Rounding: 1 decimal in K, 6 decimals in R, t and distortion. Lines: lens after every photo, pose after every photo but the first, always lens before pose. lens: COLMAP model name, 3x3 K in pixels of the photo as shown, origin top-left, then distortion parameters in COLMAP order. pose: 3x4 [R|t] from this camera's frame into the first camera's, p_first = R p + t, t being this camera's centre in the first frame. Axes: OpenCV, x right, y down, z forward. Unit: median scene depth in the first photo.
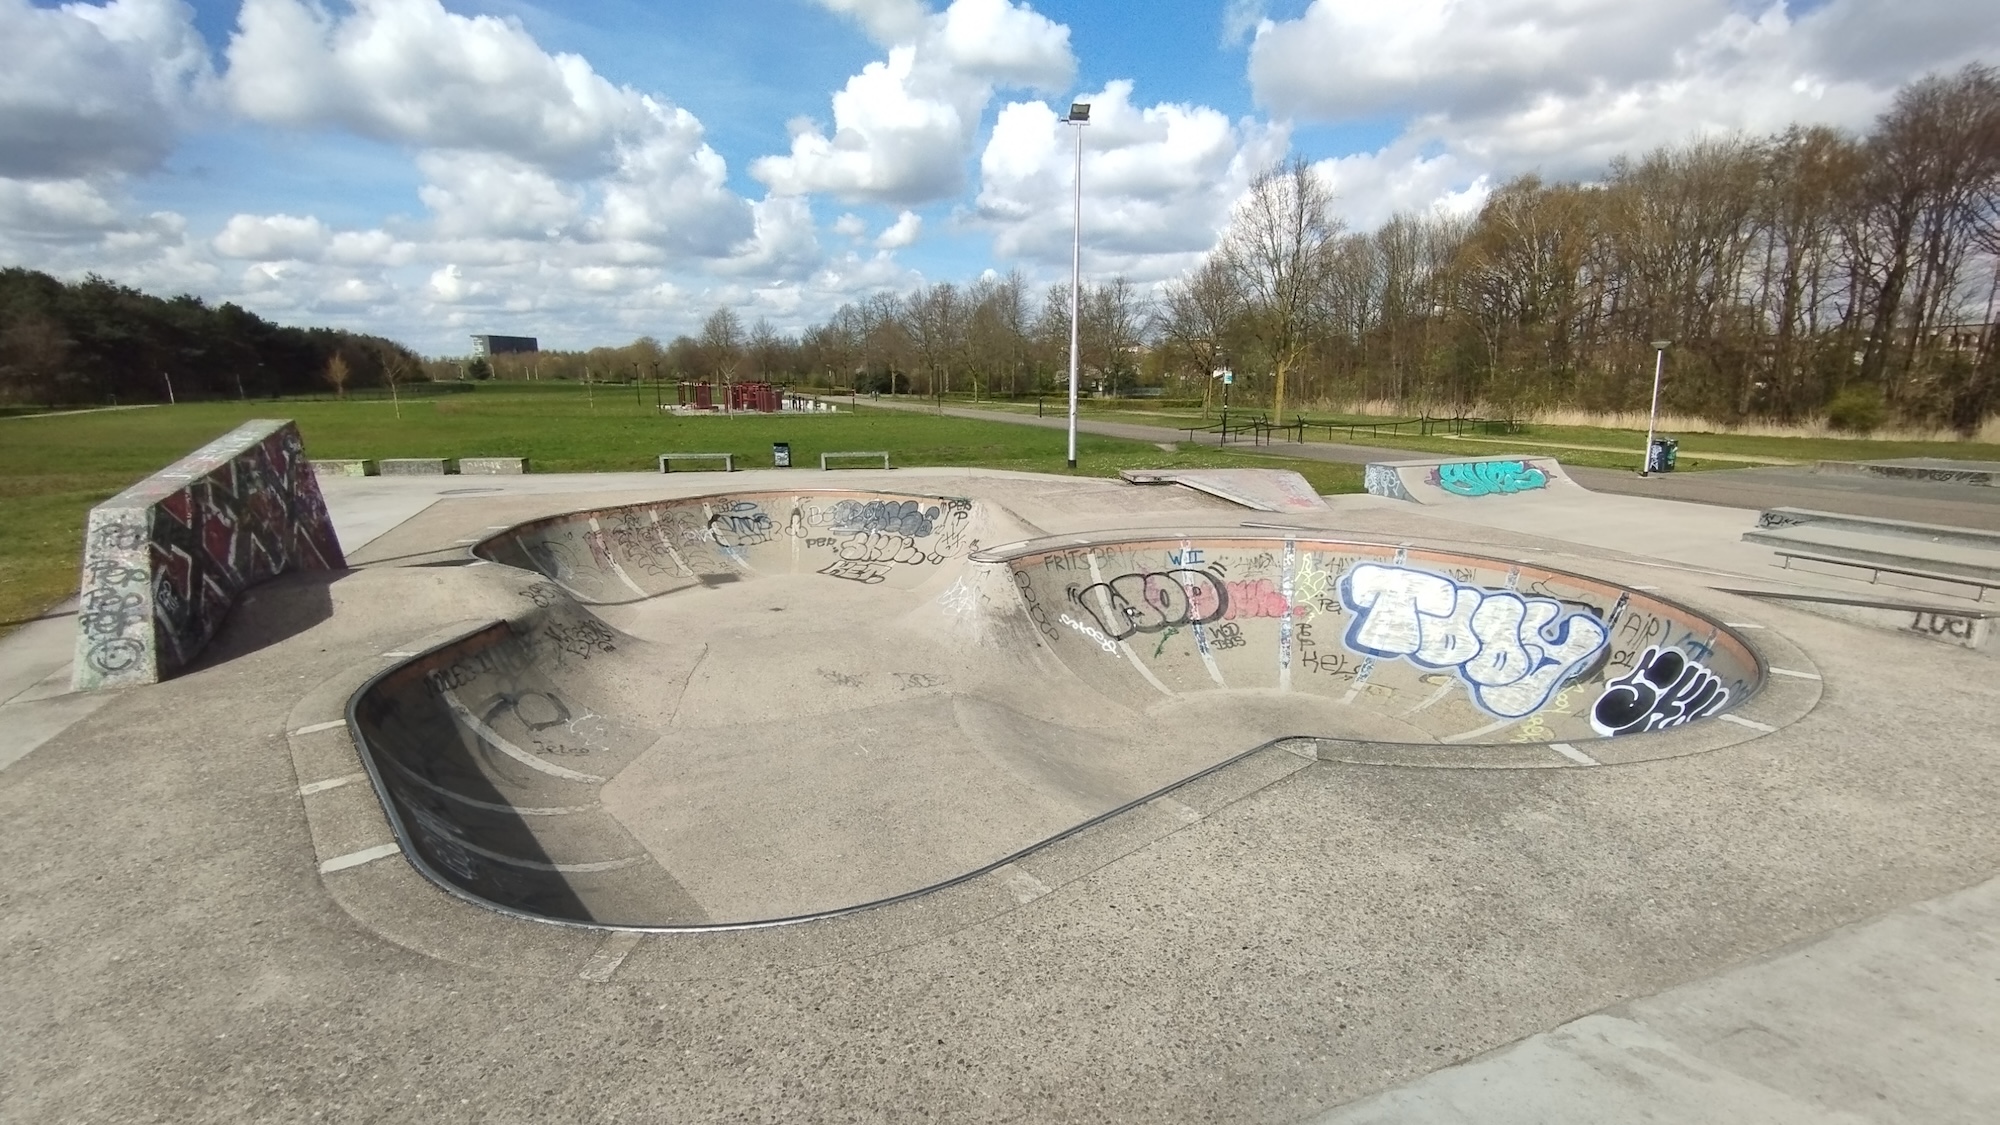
lens RADIAL K [[913.4, 0, 1034.1], [0, 913.4, 593.4], [0, 0, 1]] dist [-0.003417, -0.000875]
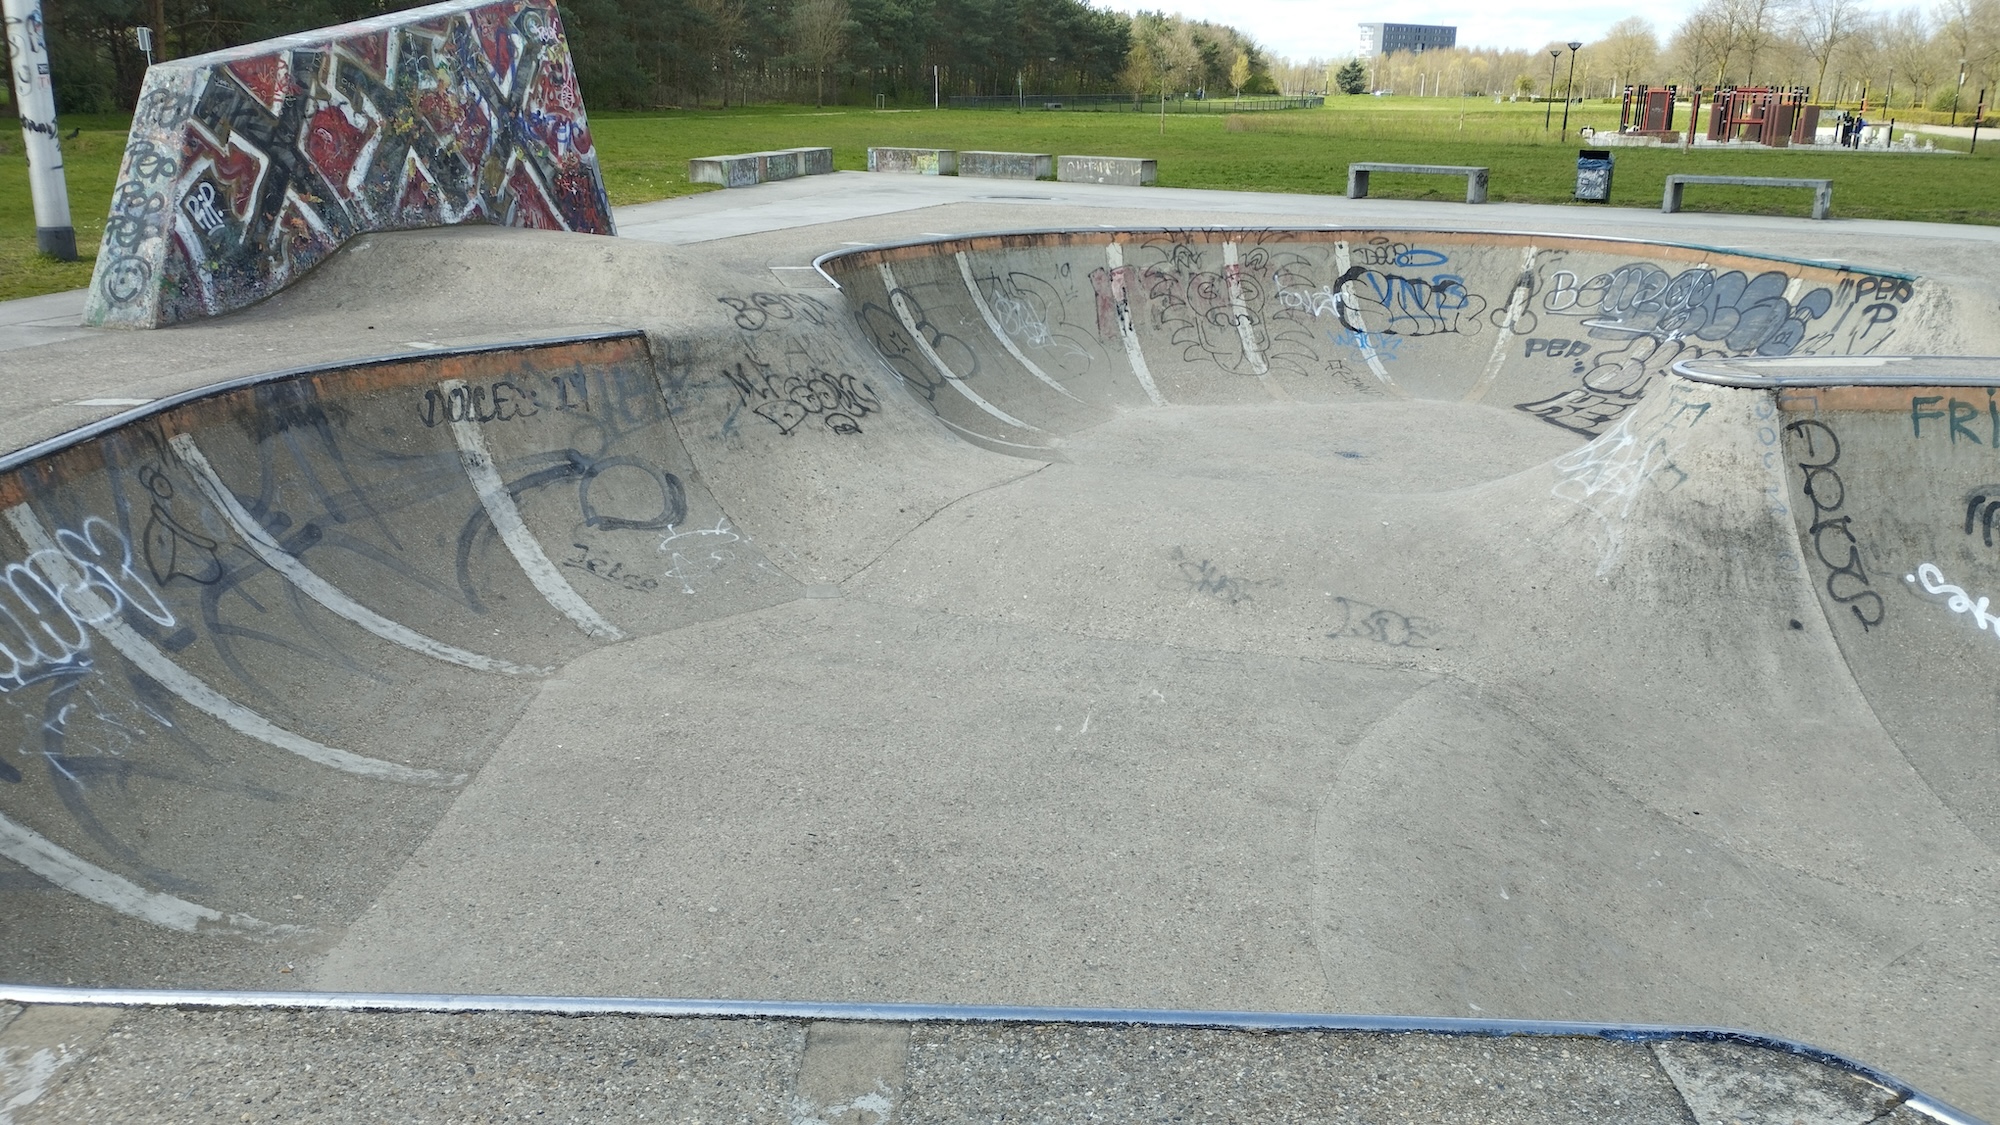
lens RADIAL K [[1634.7, 0, 1003.6], [0, 1634.7, 571.9], [0, 0, 1]] dist [0.094285, -0.119879]
pose [[0.739325, 0.203289, -0.641928, 0.188075], [-0.173372, 0.978666, 0.110252, 0.017712], [0.650646, 0.029781, 0.758797, 0.286967]]
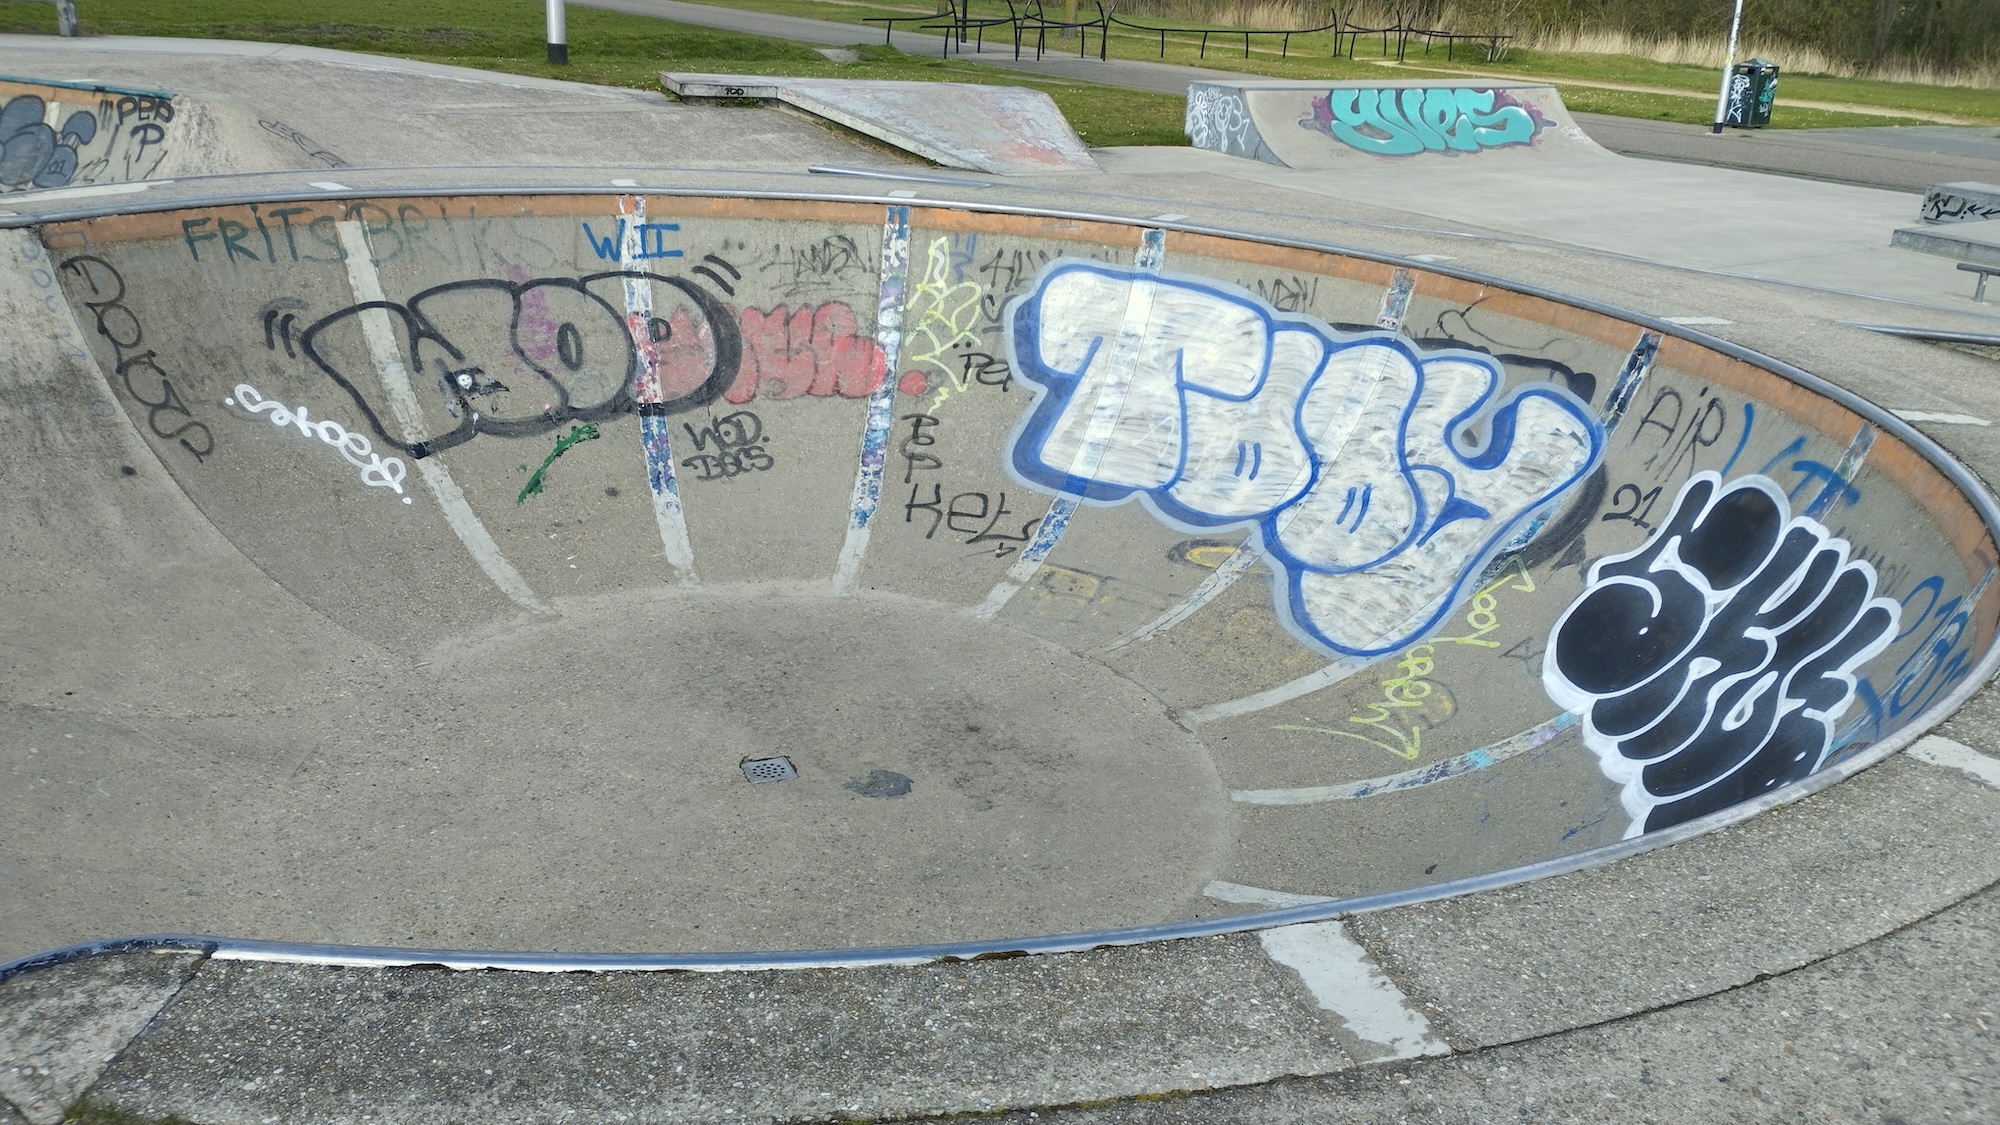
lens RADIAL K [[1634.7, 0, 1003.6], [0, 1634.7, 571.9], [0, 0, 1]] dist [0.094285, -0.119879]
pose [[0.981287, -0.015029, 0.191965, 0.207217], [-0.009210, 0.992145, 0.124752, 0.012429], [-0.192332, -0.124186, 0.973441, 0.304363]]
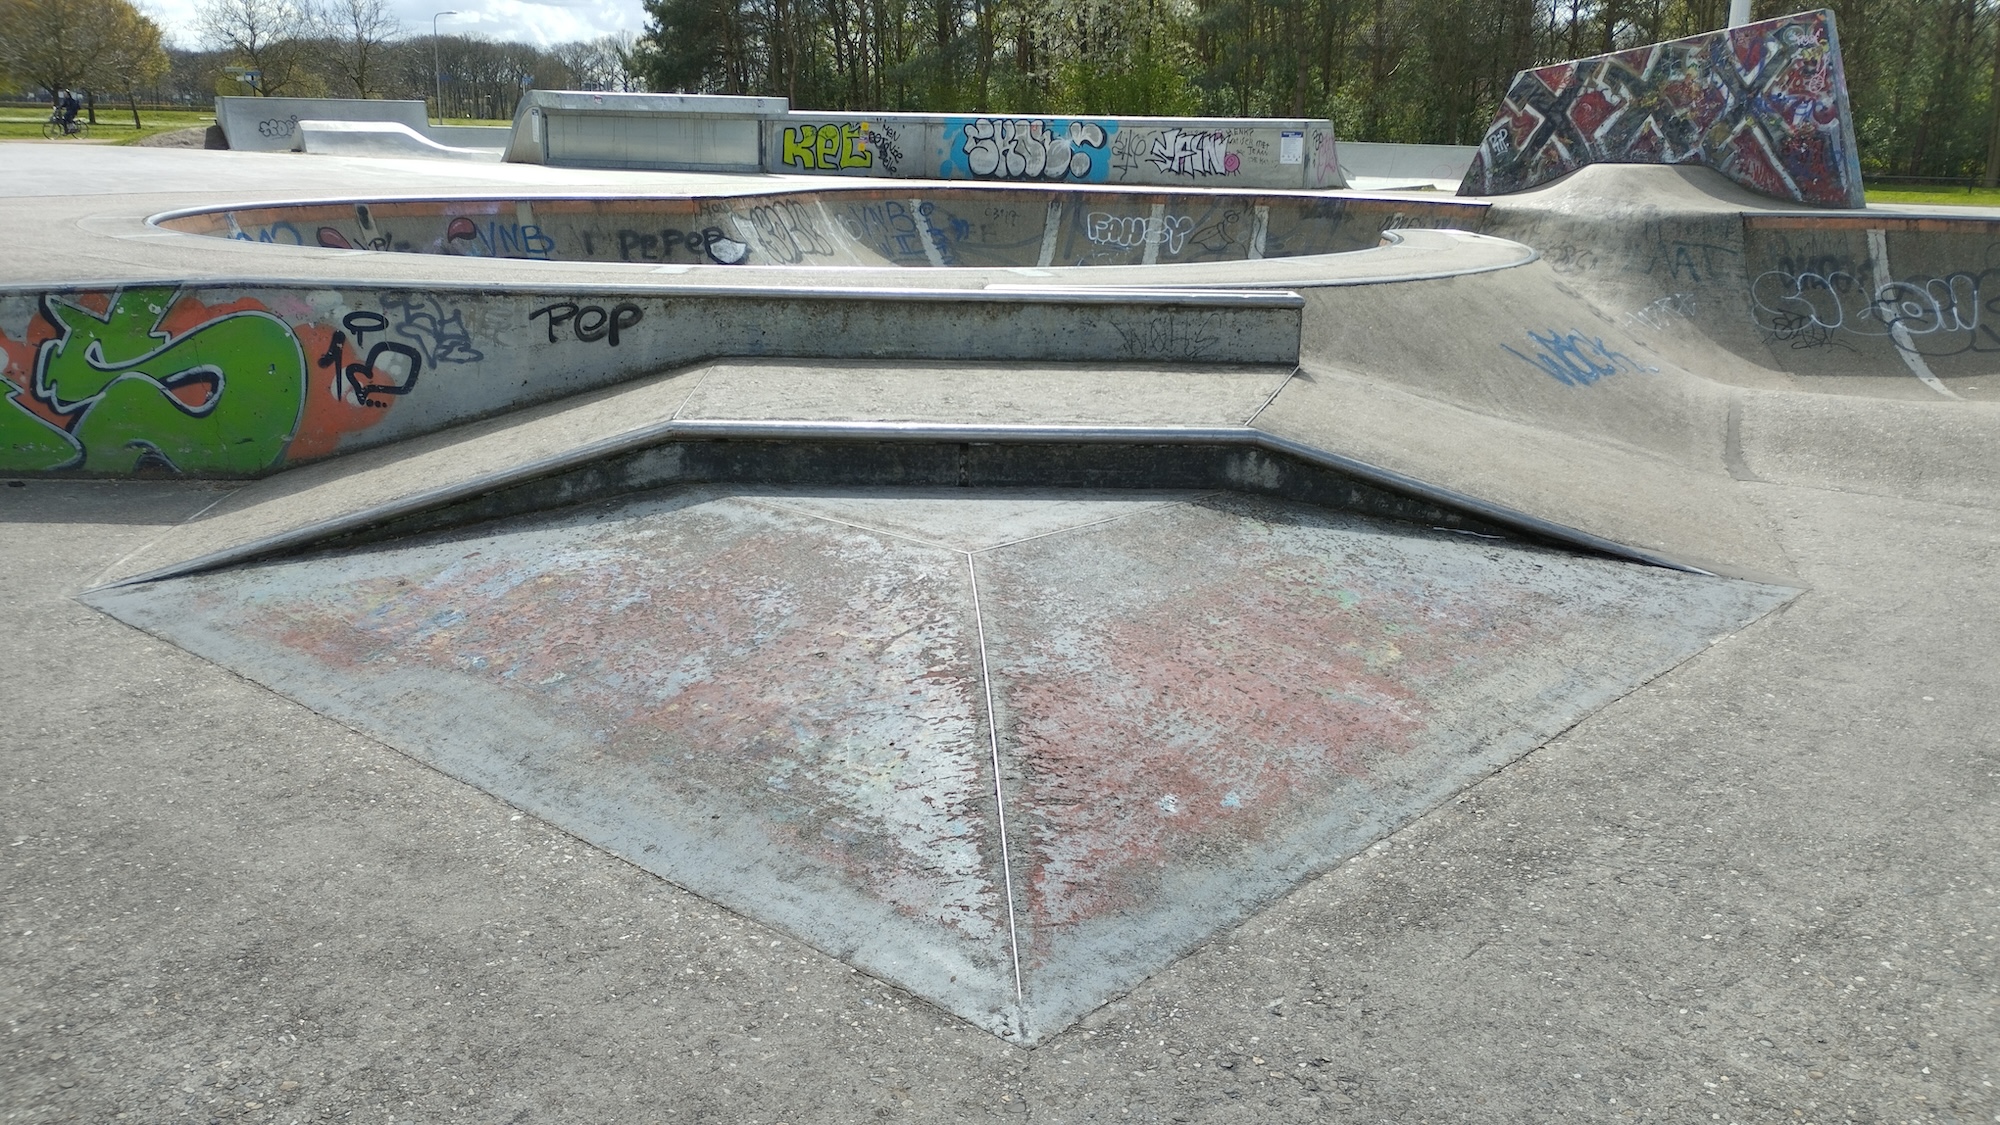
lens RADIAL K [[1634.7, 0, 1003.6], [0, 1634.7, 571.9], [0, 0, 1]] dist [0.094285, -0.119879]
pose [[-0.823322, 0.129875, -0.552516, 0.673370], [-0.151829, 0.887594, 0.434884, -0.236328], [0.546891, 0.441938, -0.711057, 1.610560]]
